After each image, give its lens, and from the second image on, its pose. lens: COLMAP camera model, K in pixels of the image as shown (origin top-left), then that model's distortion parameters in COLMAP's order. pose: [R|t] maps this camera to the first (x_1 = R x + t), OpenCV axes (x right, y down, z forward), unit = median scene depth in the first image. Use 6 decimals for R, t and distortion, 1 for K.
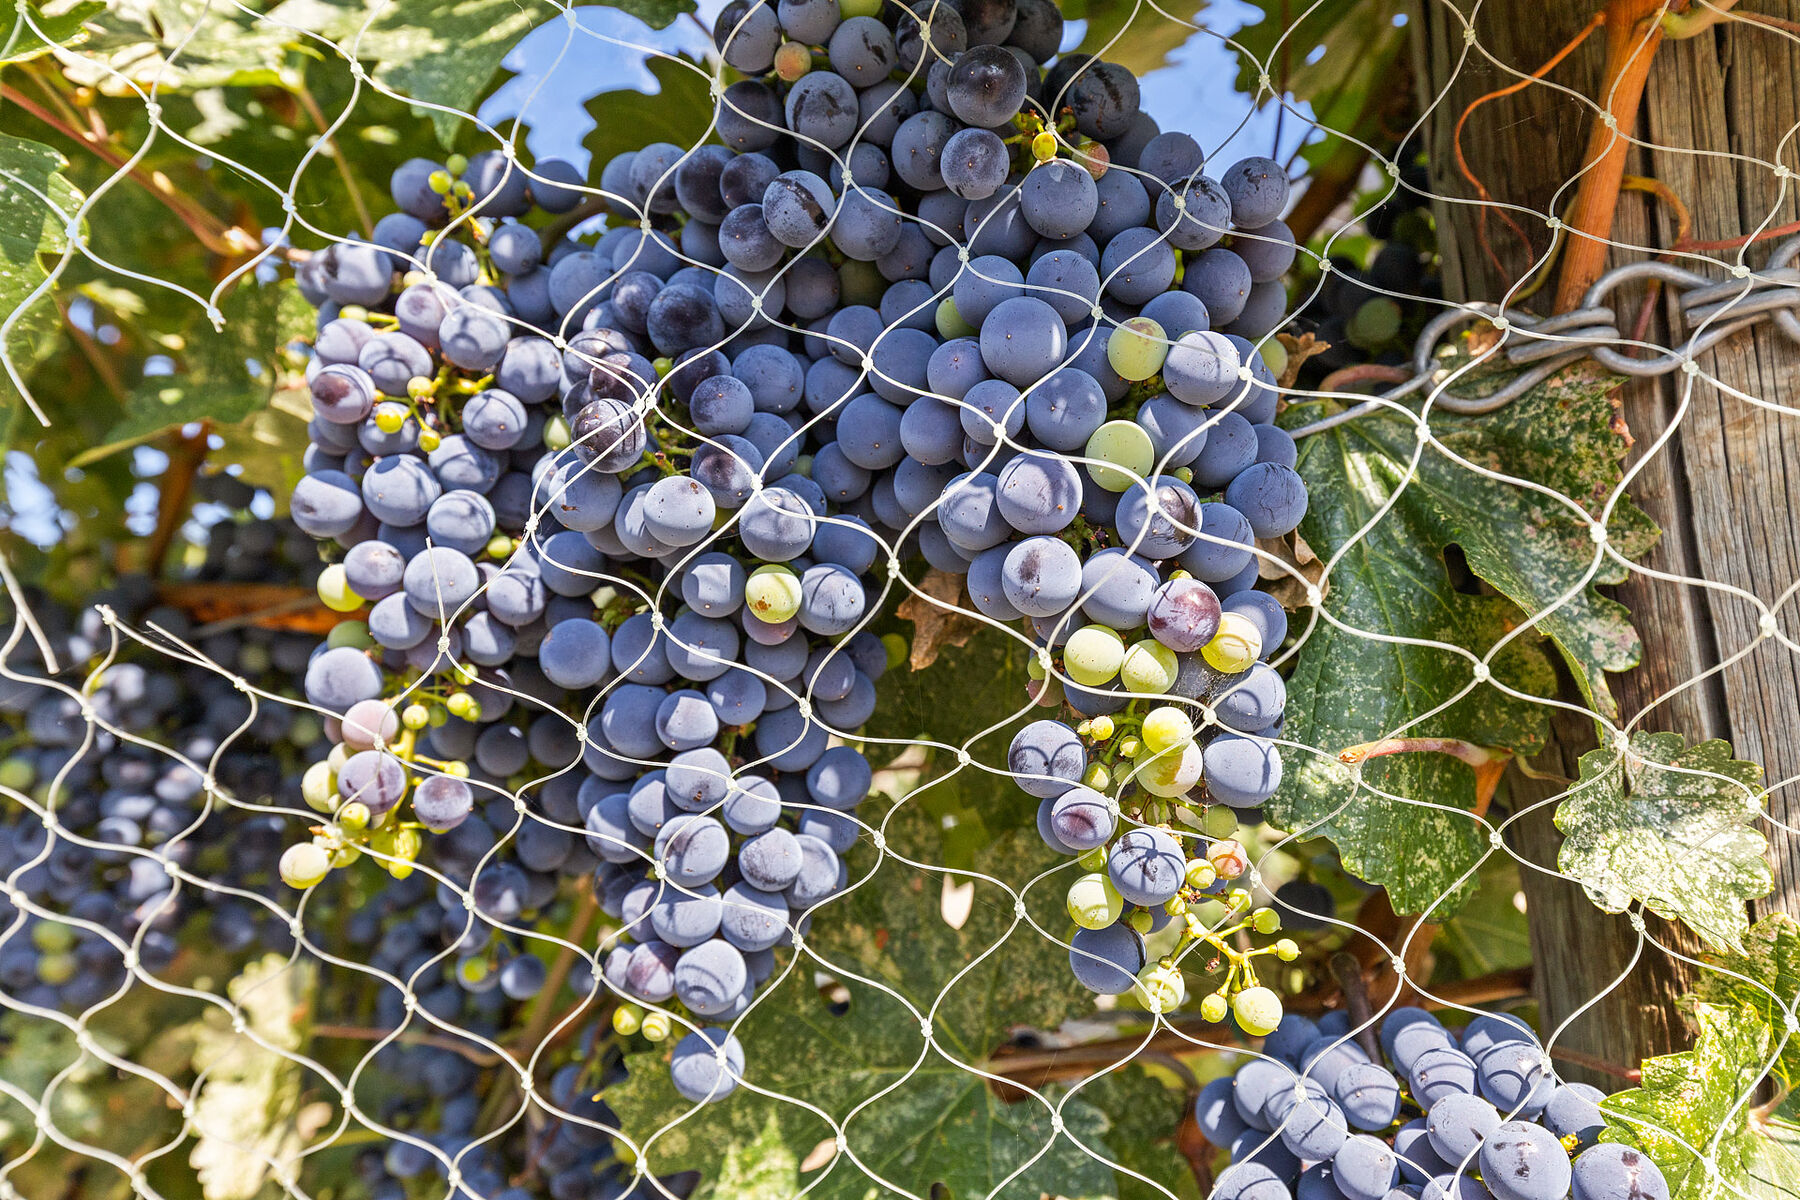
lens RADIAL K [[1577.1, 0, 900.0], [0, 1577.1, 600.0], [0, 0, 1]] dist [-0.004454, -0.005845]
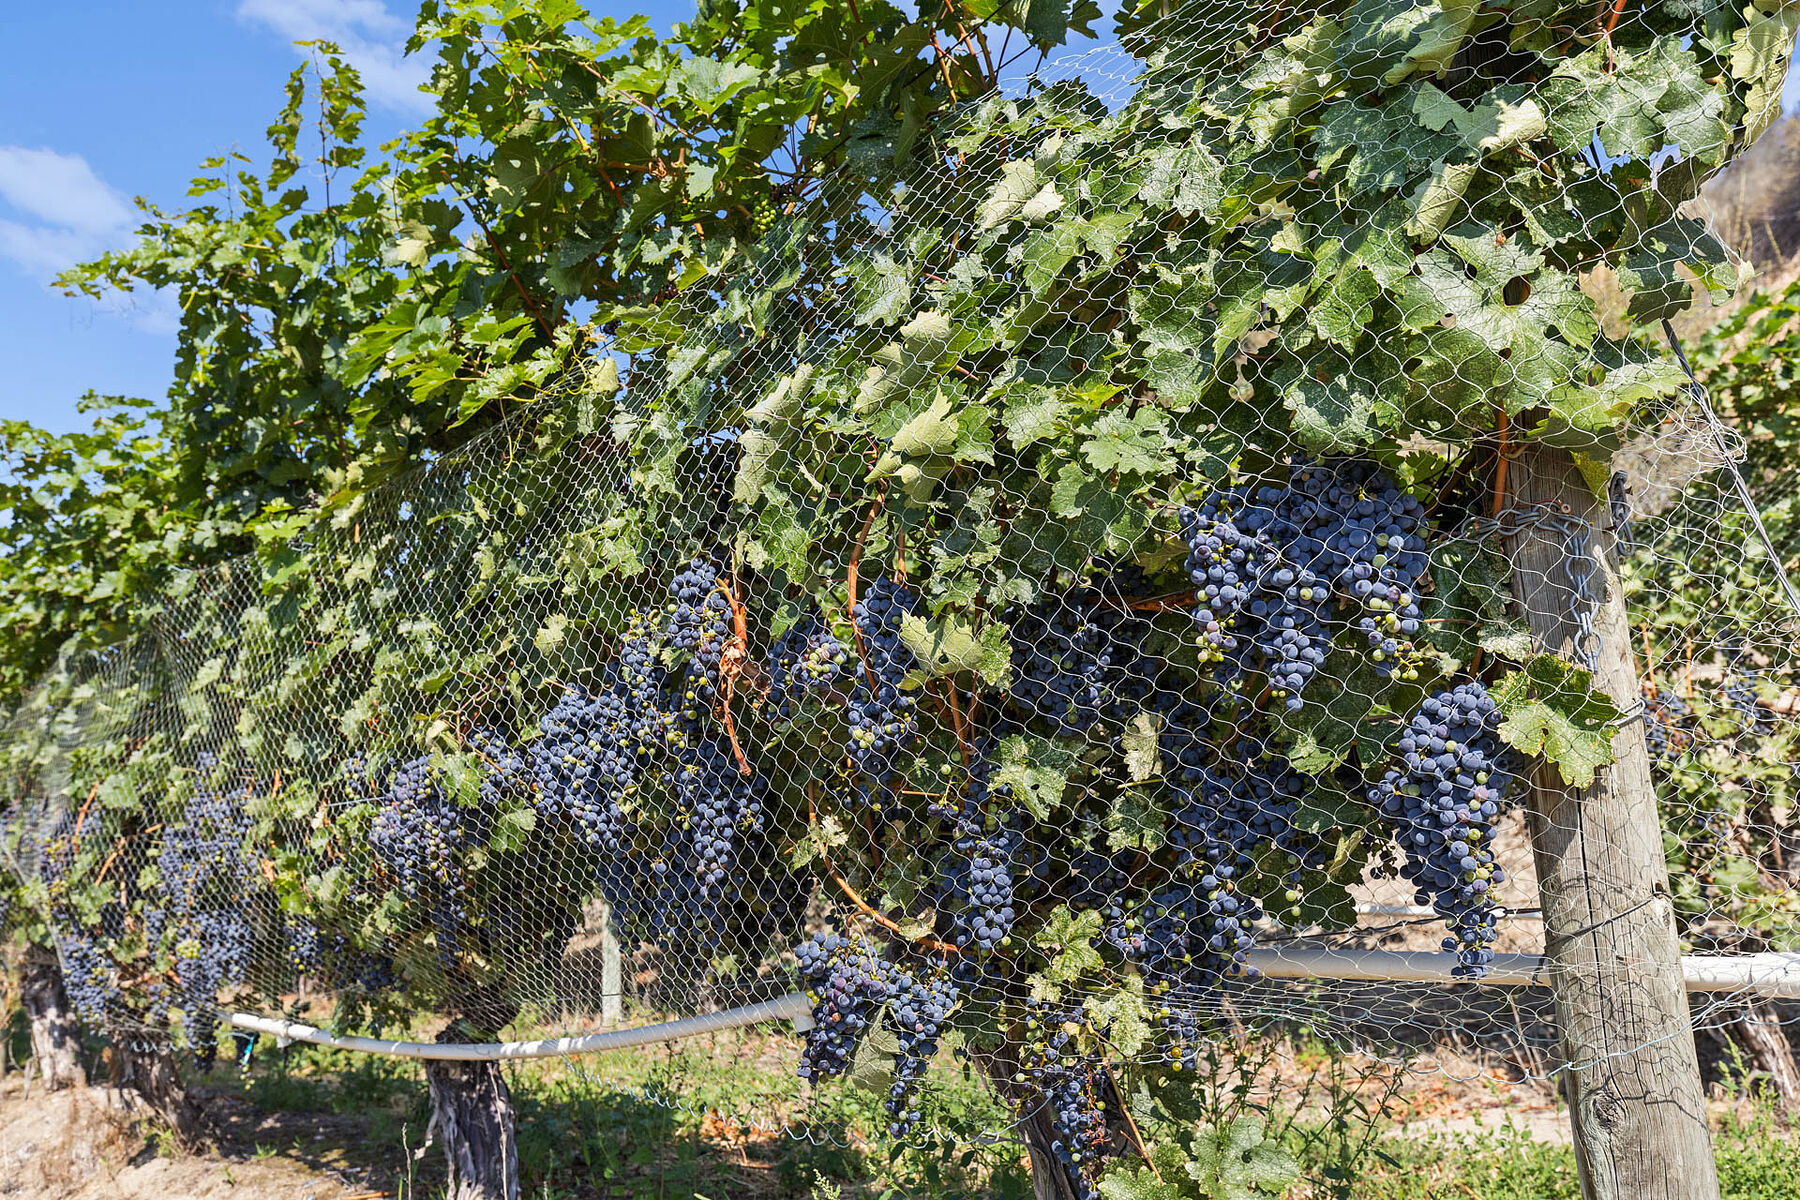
lens RADIAL K [[1577.1, 0, 900.0], [0, 1577.1, 600.0], [0, 0, 1]] dist [-0.004454, -0.005845]
pose [[0.950921, -0.038331, -0.307052, 0.193661], [0.039145, 0.999227, -0.003509, -0.013722], [0.306949, -0.008683, 0.951686, -3.555983]]
